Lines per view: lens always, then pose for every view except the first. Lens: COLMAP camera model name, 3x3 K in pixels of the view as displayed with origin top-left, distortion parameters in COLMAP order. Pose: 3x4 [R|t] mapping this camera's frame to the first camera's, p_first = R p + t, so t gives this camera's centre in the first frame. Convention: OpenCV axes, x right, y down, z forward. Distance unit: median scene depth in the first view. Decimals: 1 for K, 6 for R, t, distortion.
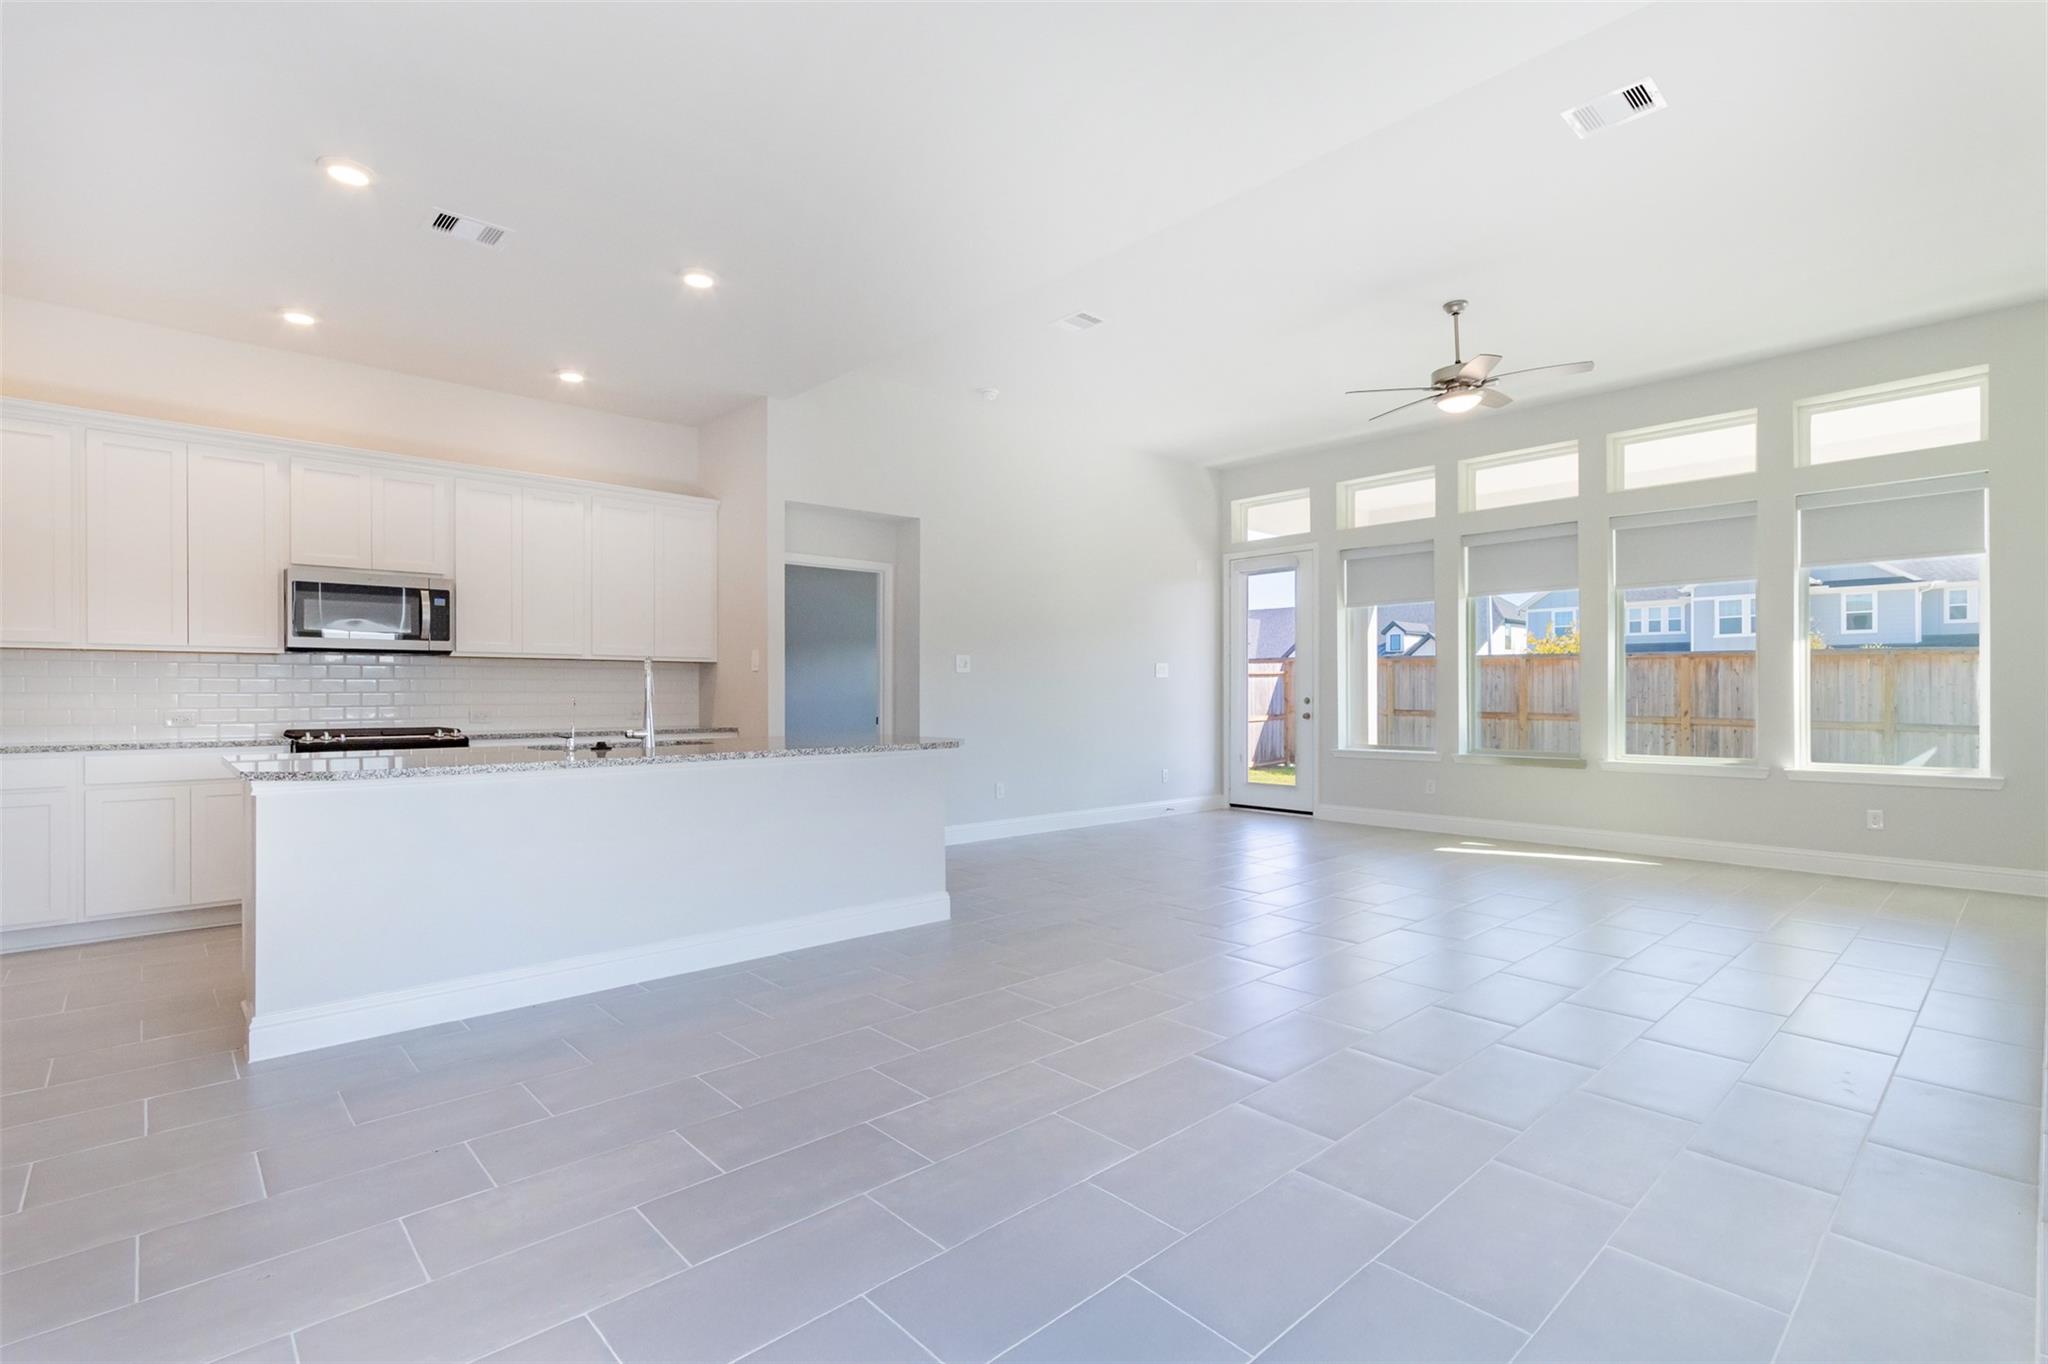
lens RADIAL K [[963.2, 0, 1033.2], [0, 963.2, 689.7], [0, 0, 1]] dist [-0.000011, 0.000944]
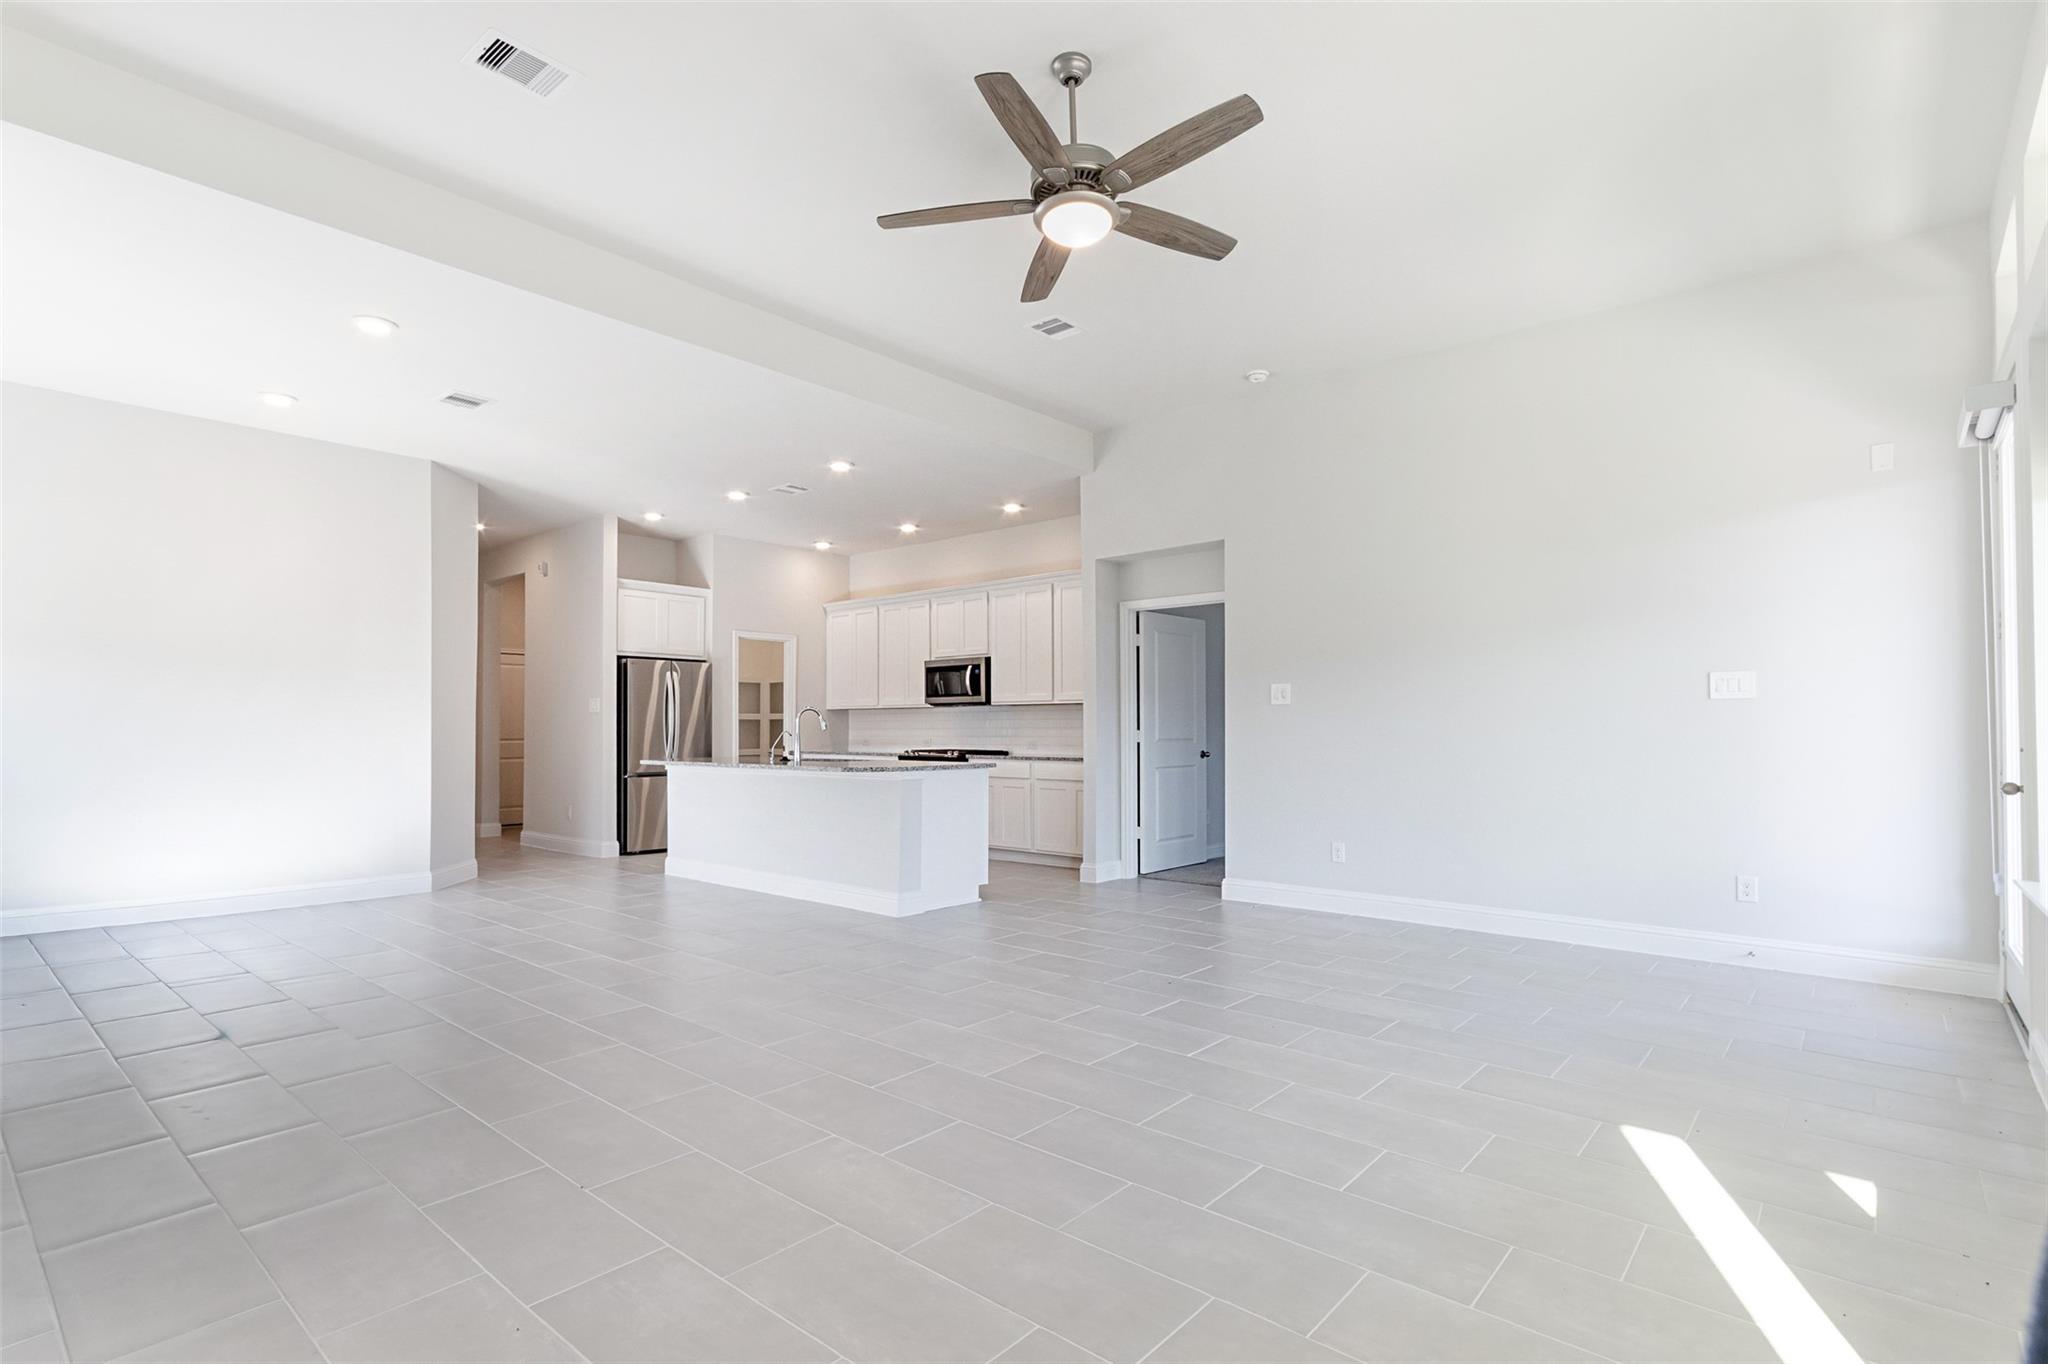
lens RADIAL K [[963.2, 0, 1026.1], [0, 963.2, 711.4], [0, 0, 1]] dist [-0.000011, 0.000944]
pose [[0.112994, -0.015837, -0.993469, 0.876497], [0.005157, 0.999869, -0.015352, 0.000112], [0.993582, -0.003389, 0.113061, 0.798214]]
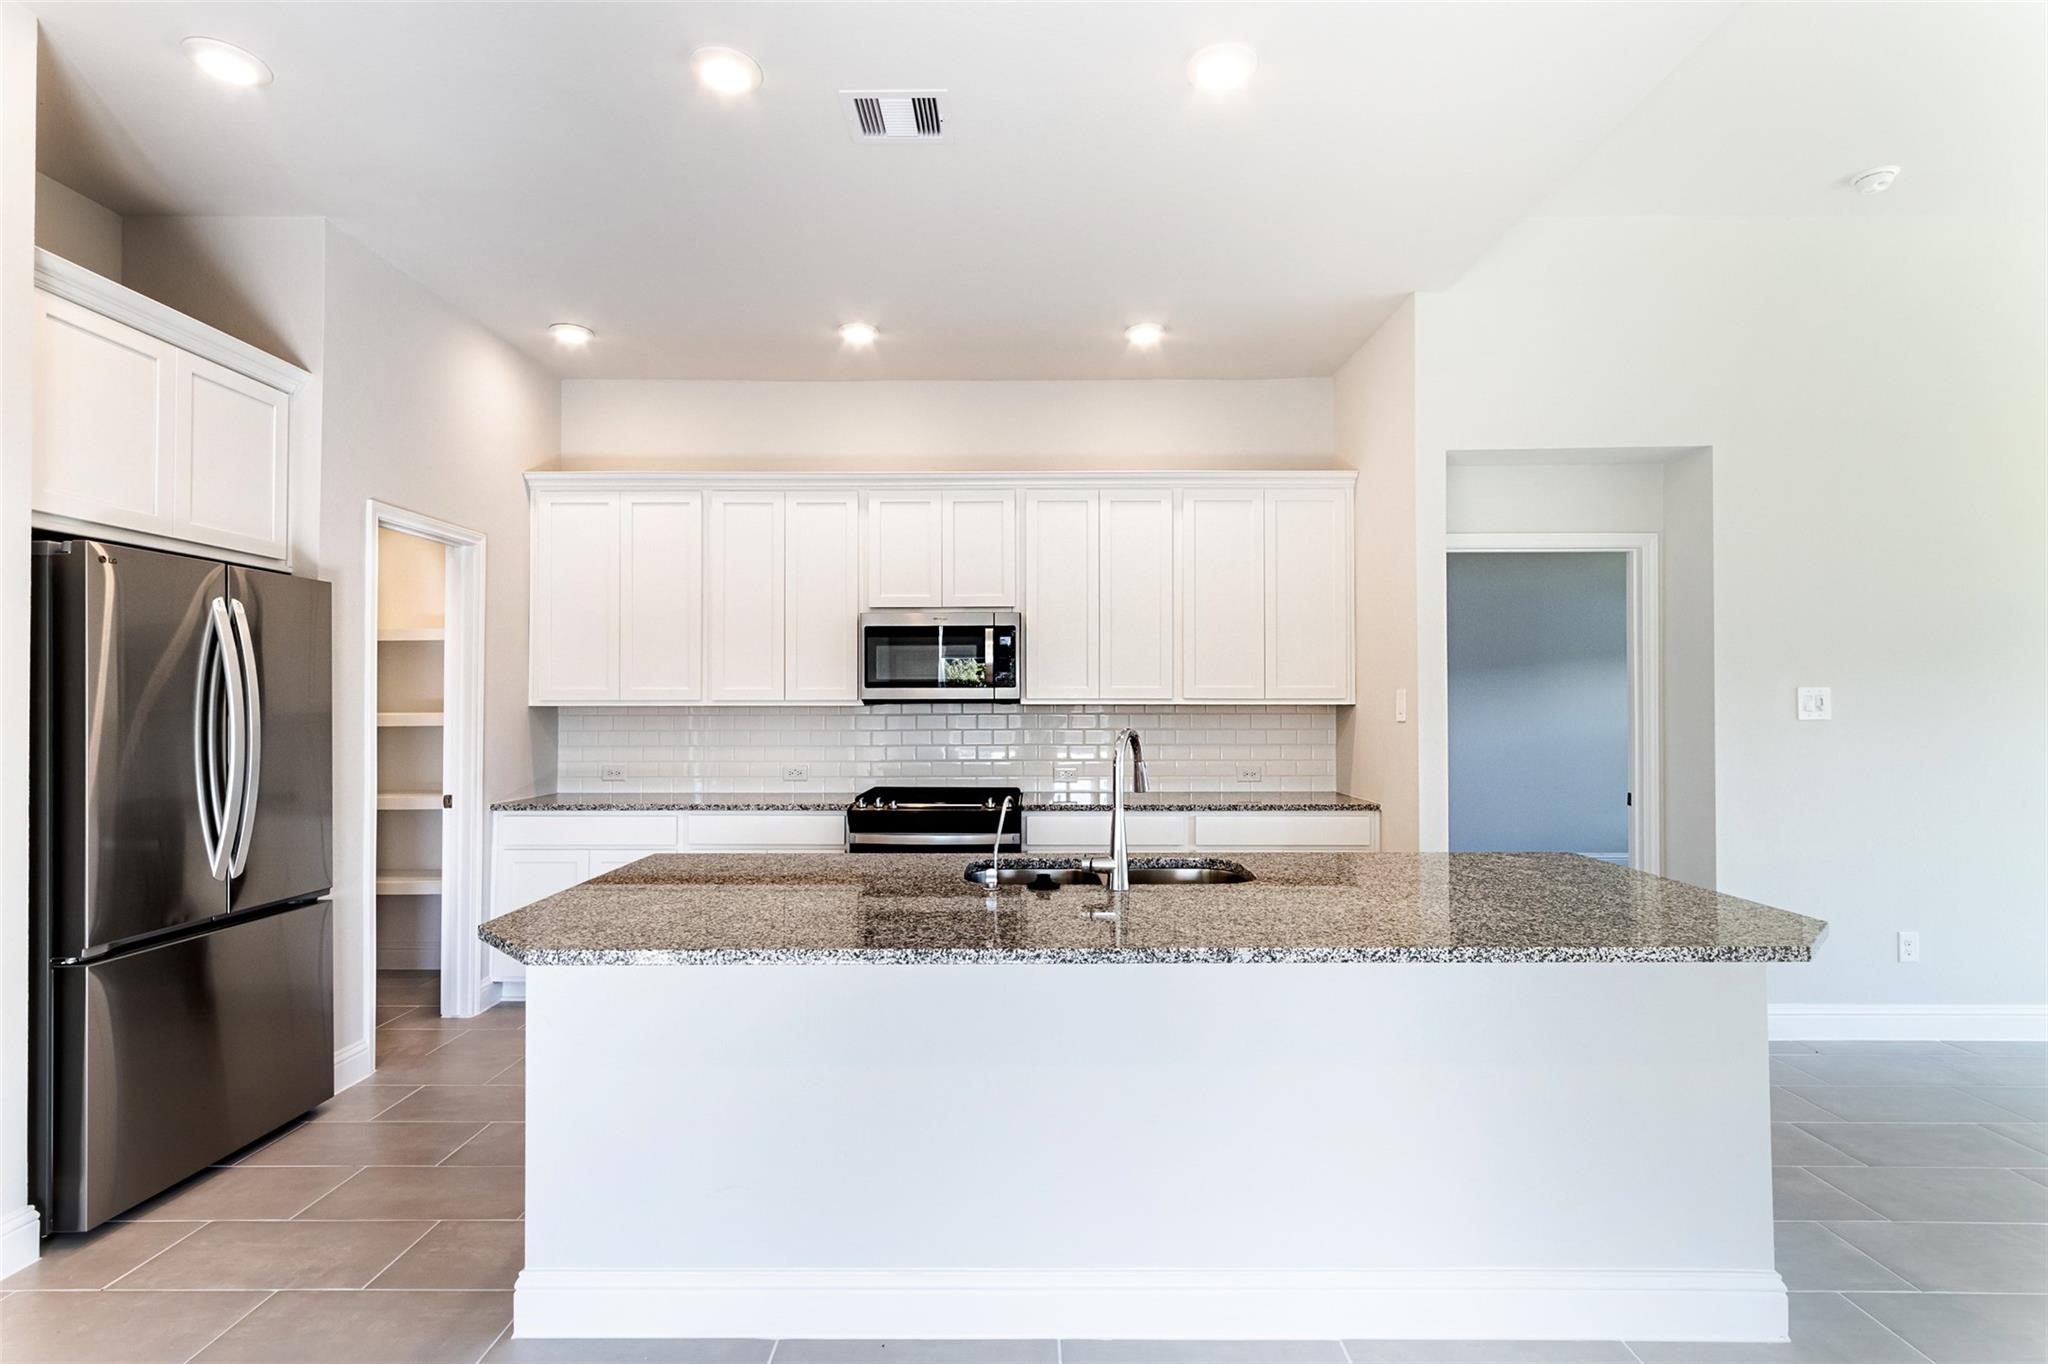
lens RADIAL K [[963.2, 0, 1020.6], [0, 963.2, 691.2], [0, 0, 1]] dist [-0.000011, 0.000944]
pose [[0.727336, -0.007695, -0.686239, -0.030226], [0.002629, 0.999961, -0.008427, -0.035735], [0.686277, 0.004325, 0.727328, 0.358199]]
